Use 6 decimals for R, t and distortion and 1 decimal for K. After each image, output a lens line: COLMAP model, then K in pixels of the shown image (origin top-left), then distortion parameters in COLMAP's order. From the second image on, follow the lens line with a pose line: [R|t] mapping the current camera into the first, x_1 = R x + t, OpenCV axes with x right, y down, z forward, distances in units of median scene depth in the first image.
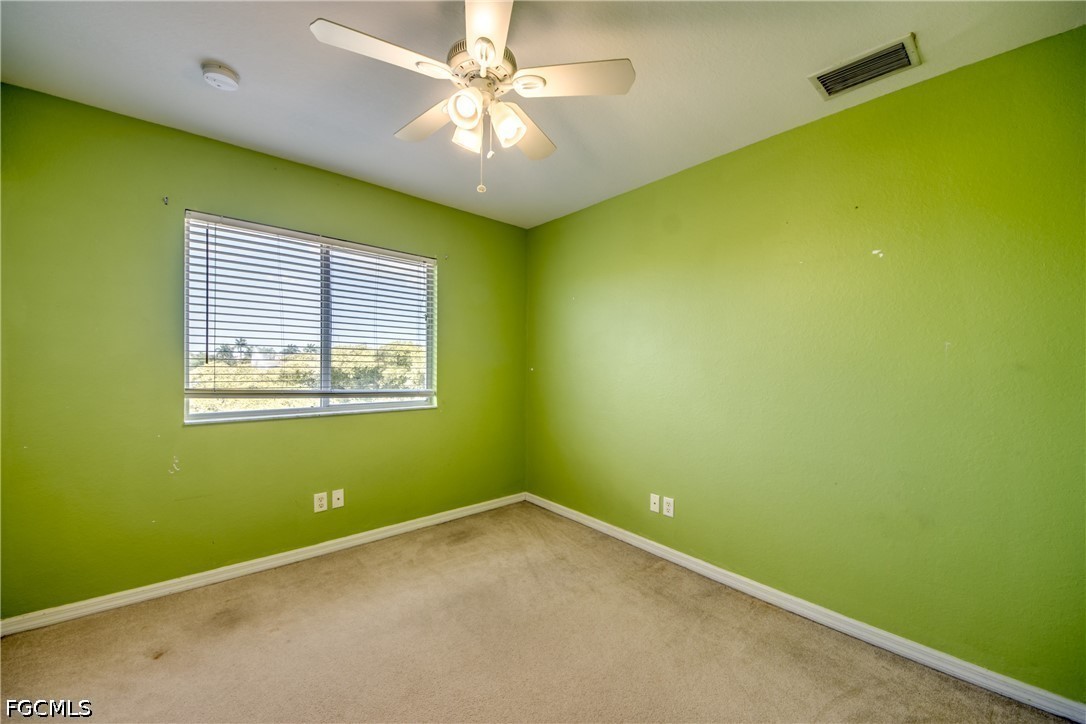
lens RADIAL K [[421.8, 0, 536.4], [0, 421.8, 364.2], [0, 0, 1]] dist [0.034094, -0.026698]
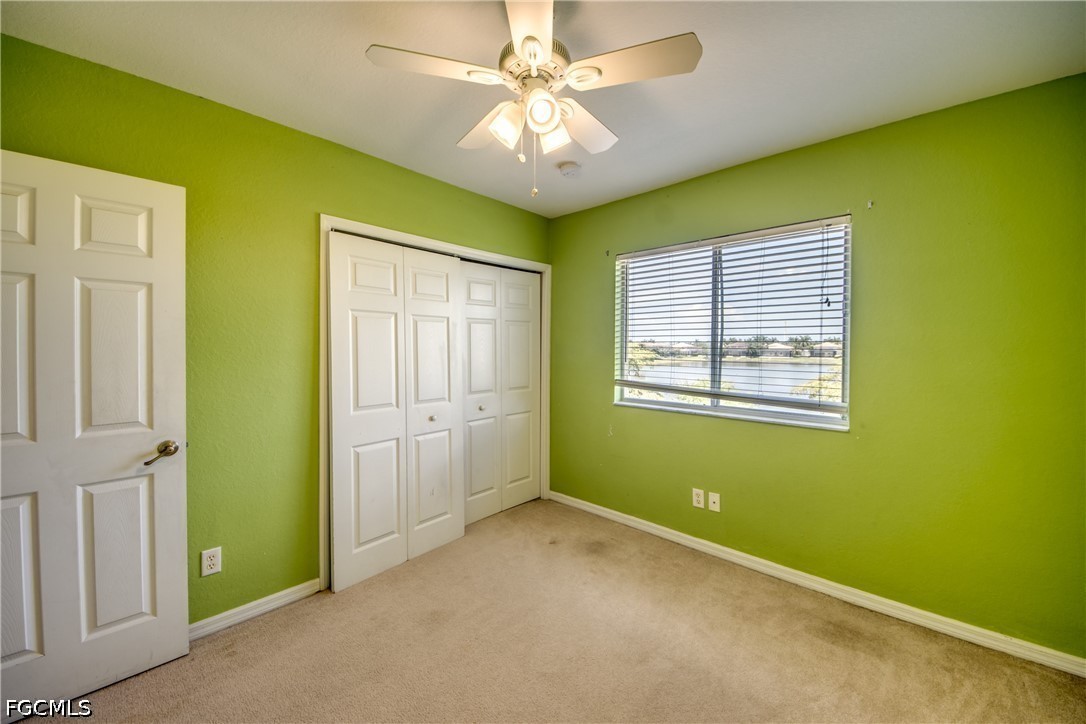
lens RADIAL K [[407.2, 0, 545.1], [0, 407.2, 351.6], [0, 0, 1]] dist [0.039328, -0.023002]
pose [[0.115392, -0.004570, -0.993309, 0.446266], [-0.005620, 0.999970, -0.005254, -0.024111], [0.993304, 0.006189, 0.115363, 0.520803]]
